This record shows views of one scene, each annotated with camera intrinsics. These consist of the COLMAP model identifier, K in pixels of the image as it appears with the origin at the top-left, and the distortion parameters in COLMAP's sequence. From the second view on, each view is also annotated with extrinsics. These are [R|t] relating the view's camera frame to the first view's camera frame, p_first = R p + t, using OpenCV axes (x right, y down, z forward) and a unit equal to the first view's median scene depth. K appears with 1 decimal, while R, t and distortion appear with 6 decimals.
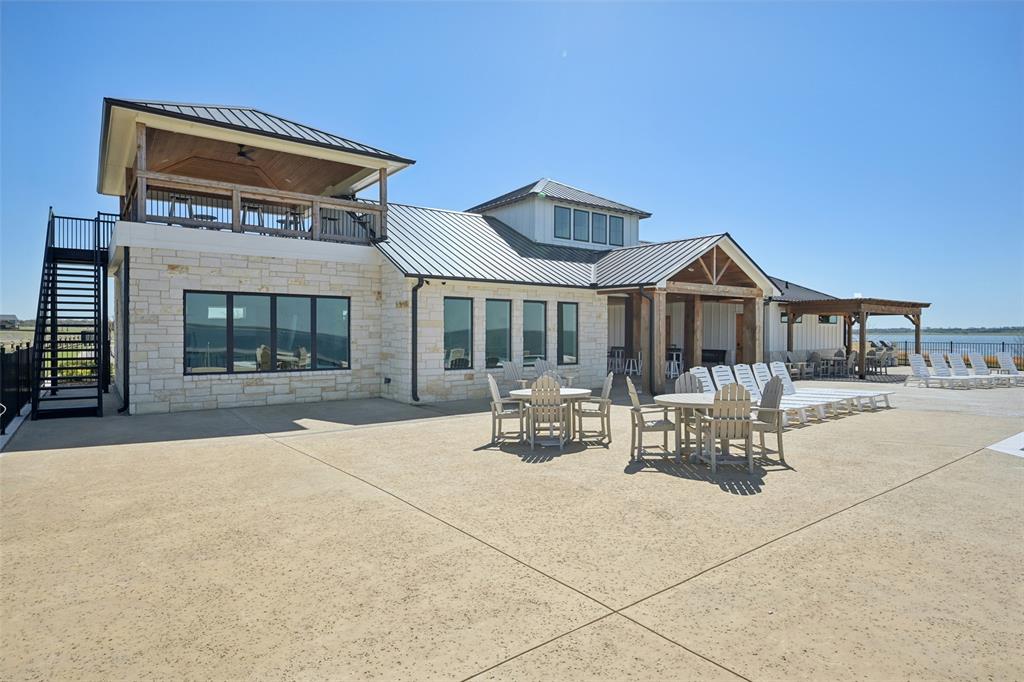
lens RADIAL K [[562.4, 0, 510.9], [0, 562.4, 342.3], [0, 0, 1]] dist [0.002236, 0.000559]
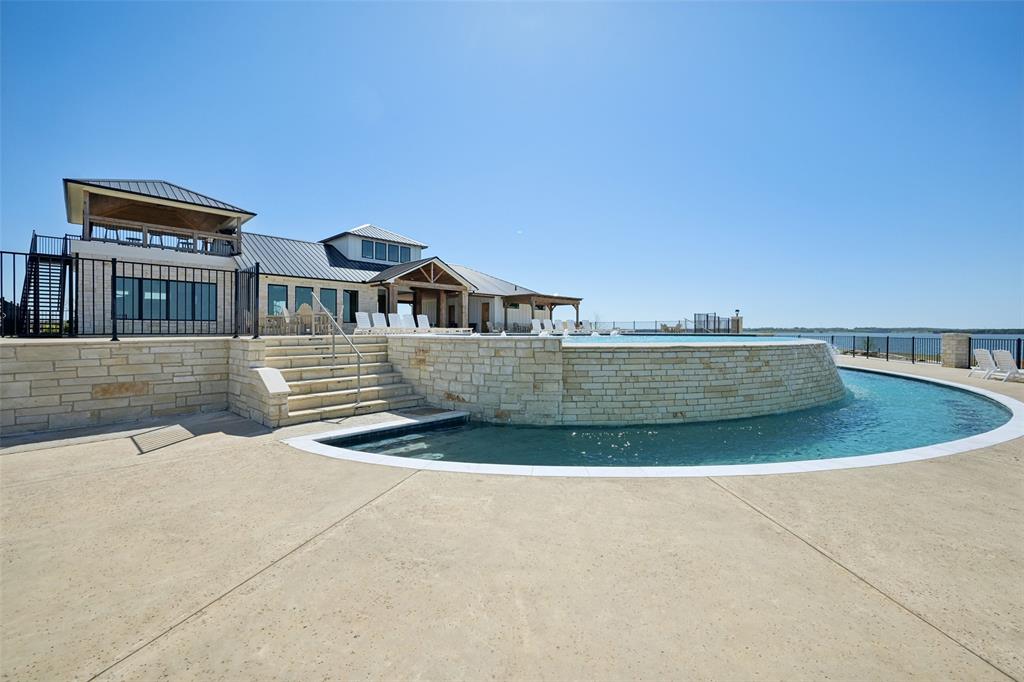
lens RADIAL K [[409.0, 0, 514.2], [0, 409.0, 335.7], [0, 0, 1]] dist [-0.000793, -0.000122]
pose [[0.984969, -0.003057, 0.172702, 0.395963], [0.004592, 0.999953, -0.008490, 0.095523], [-0.172668, 0.009156, 0.984938, -0.459944]]
